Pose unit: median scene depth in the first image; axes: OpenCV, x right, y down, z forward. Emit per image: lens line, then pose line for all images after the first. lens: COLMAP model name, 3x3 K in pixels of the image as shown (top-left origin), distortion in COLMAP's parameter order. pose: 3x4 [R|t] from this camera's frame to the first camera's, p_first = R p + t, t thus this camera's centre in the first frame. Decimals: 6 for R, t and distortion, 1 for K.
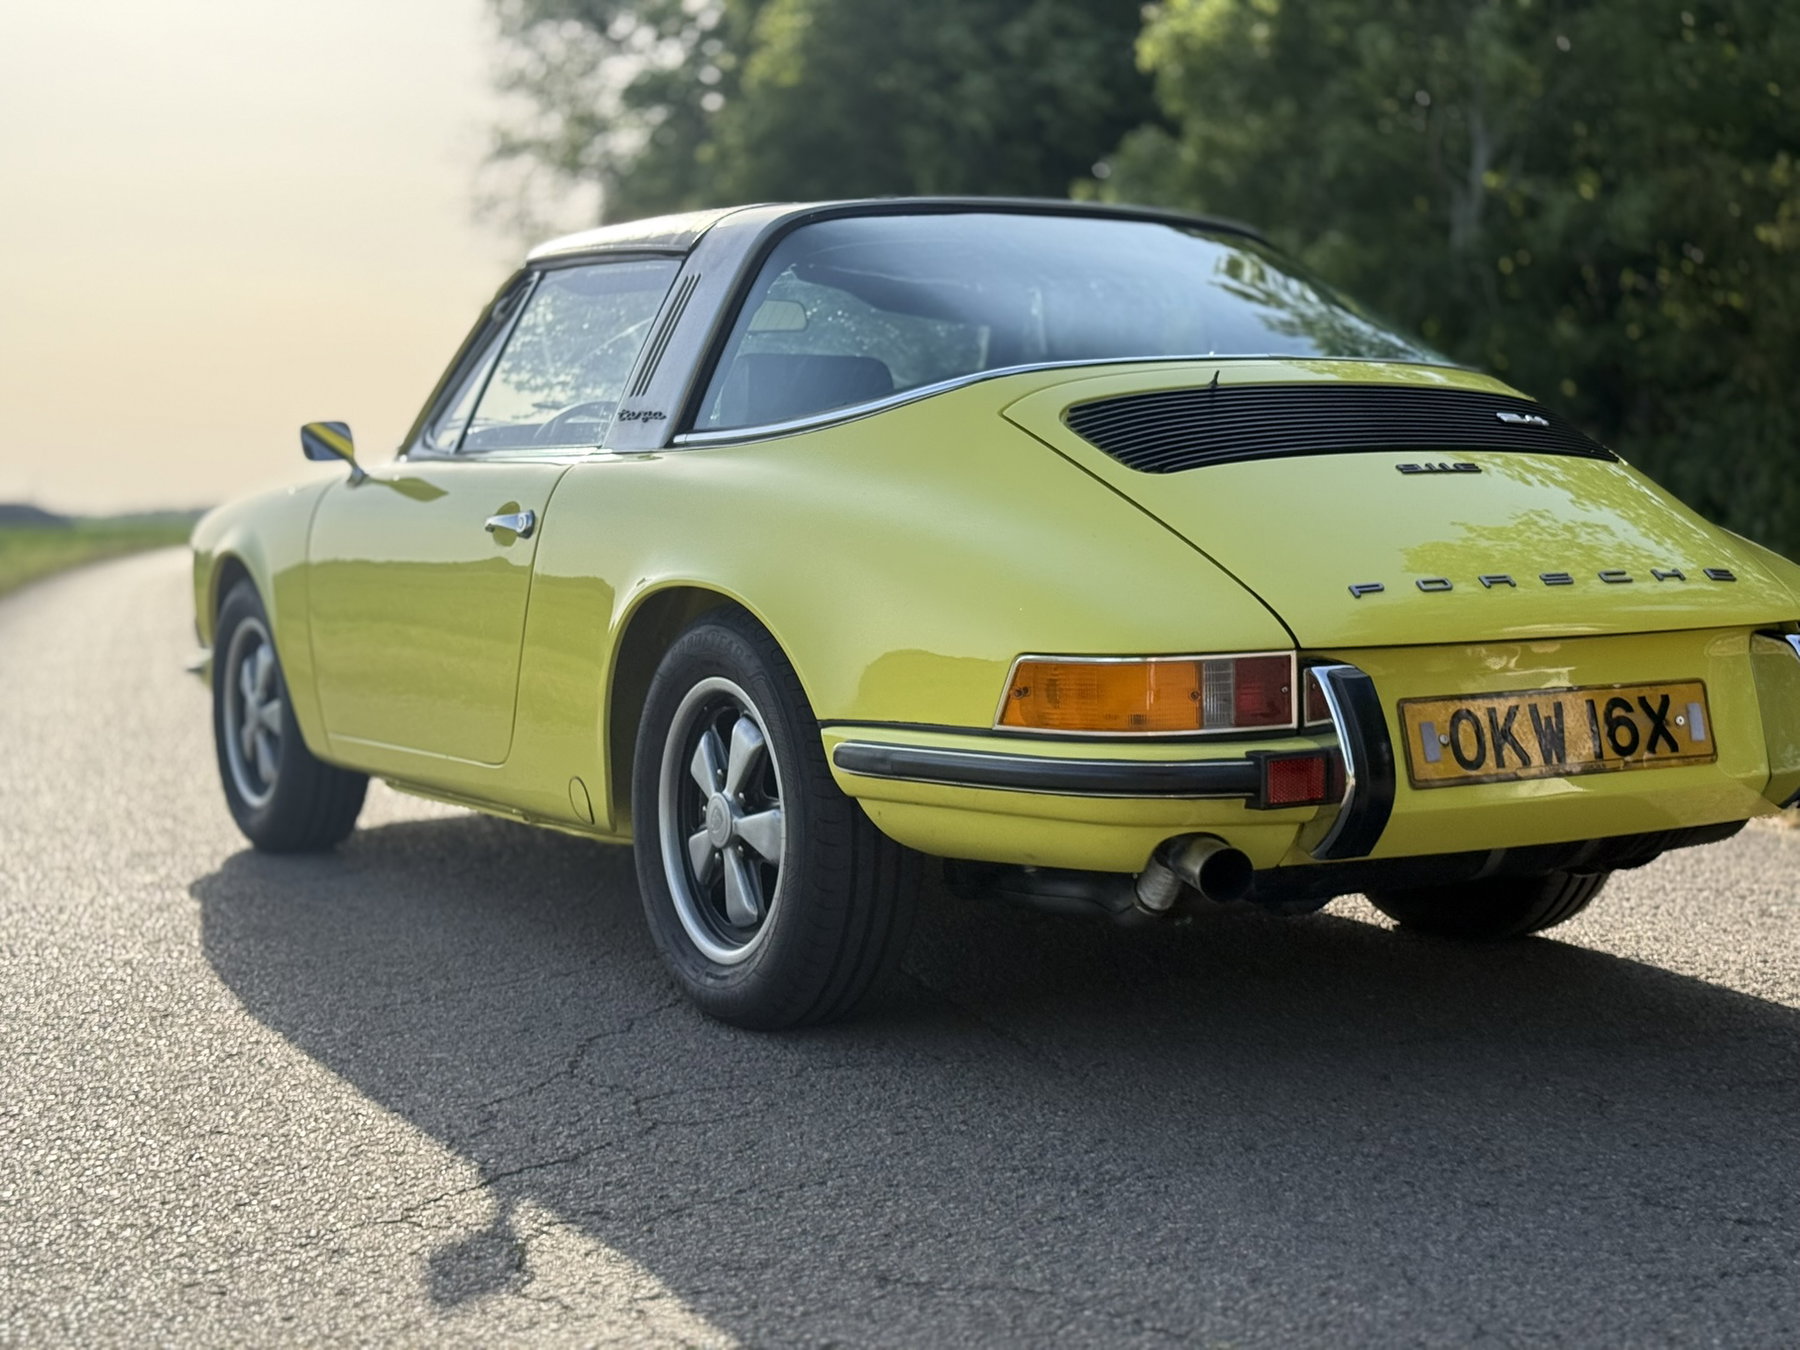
lens RADIAL K [[2547.1, 0, 907.1], [0, 2547.1, 683.3], [0, 0, 1]] dist [0.180546, -0.396297]
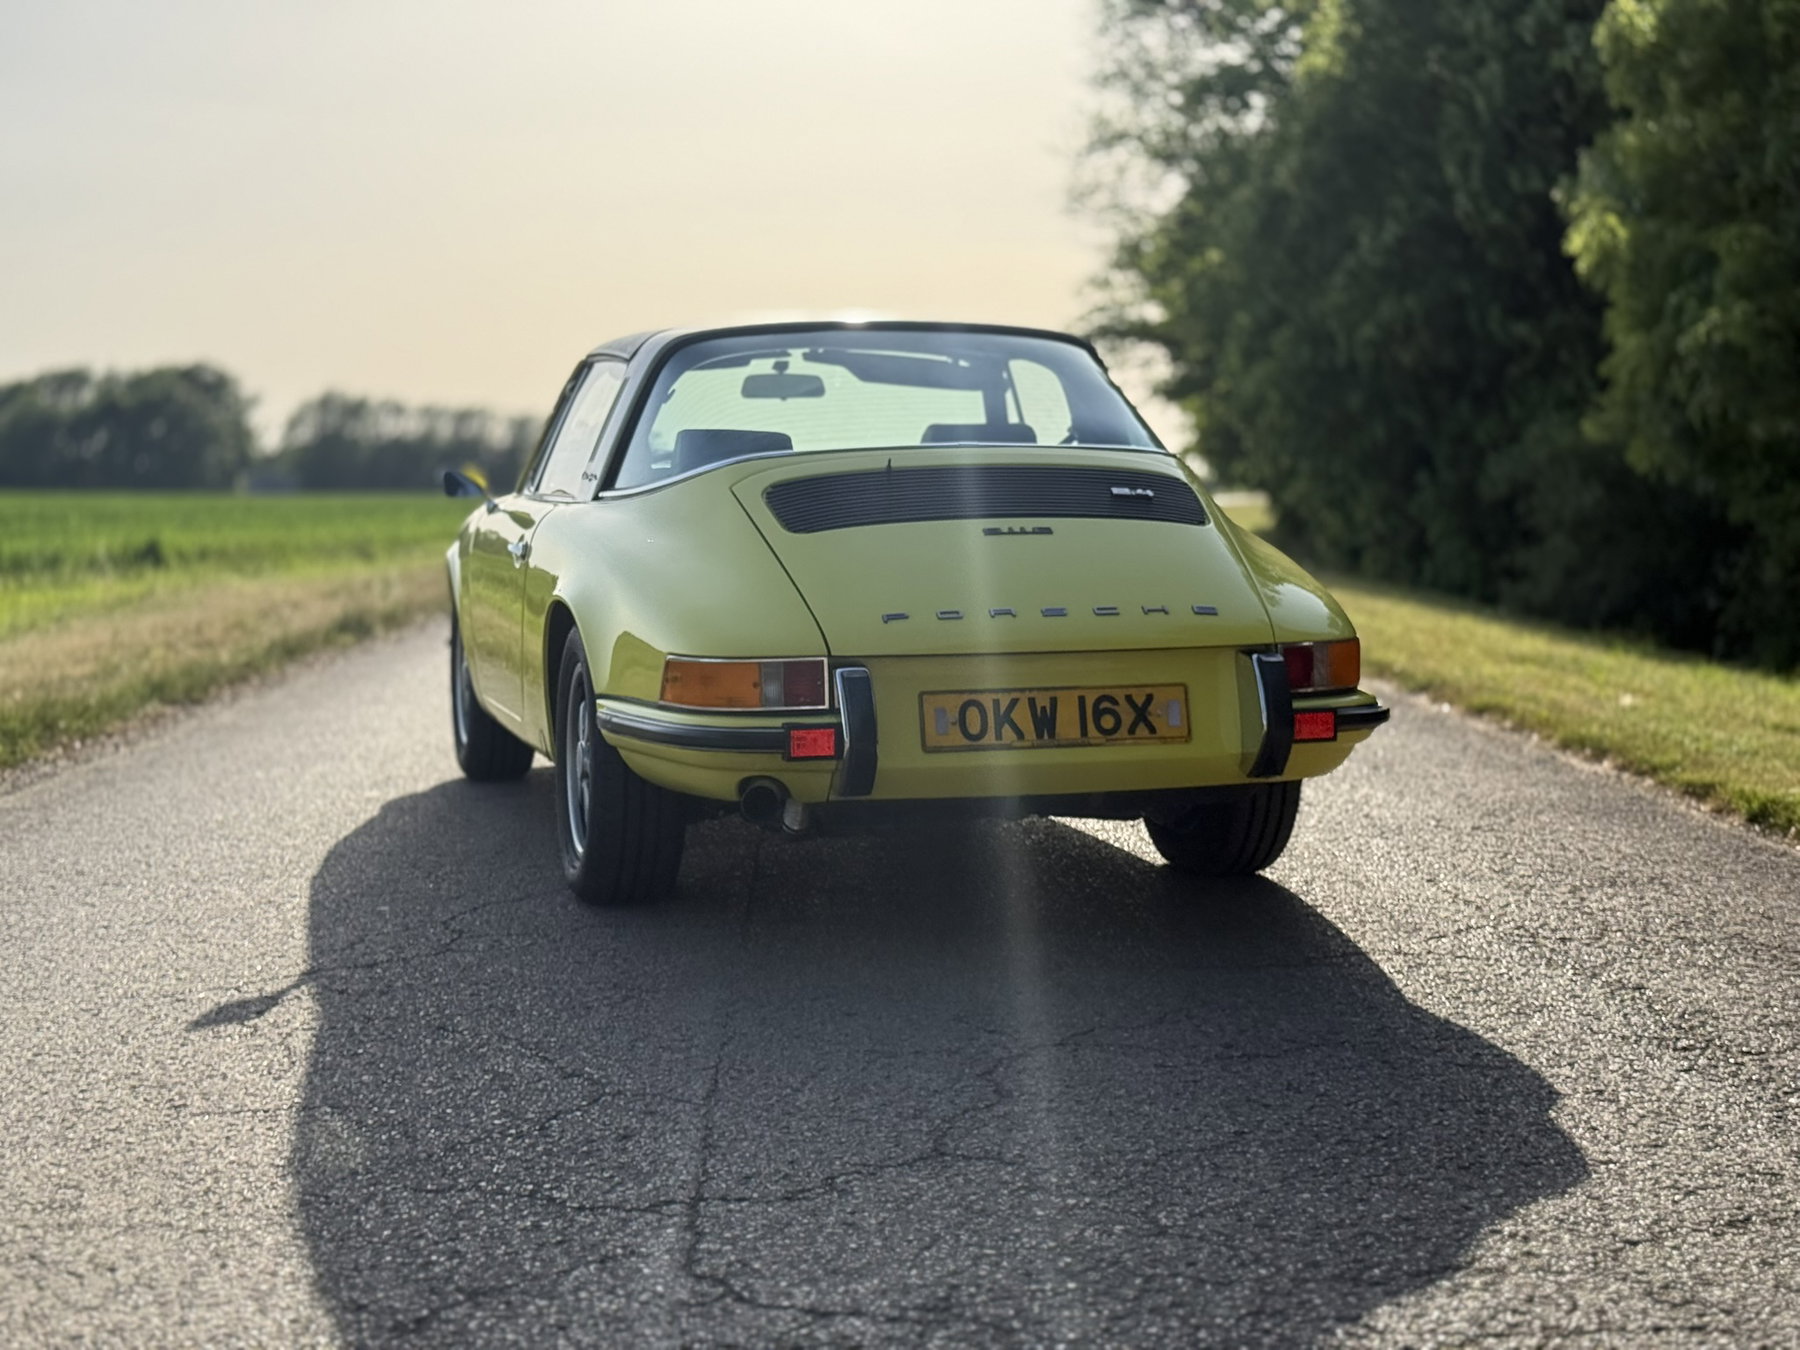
lens RADIAL K [[2547.1, 0, 907.1], [0, 2547.1, 683.3], [0, 0, 1]] dist [0.180546, -0.396297]
pose [[0.966461, 0.029283, -0.255137, 0.511119], [-0.026082, 0.999533, 0.015922, -0.019838], [0.255484, -0.008734, 0.966774, -0.389022]]
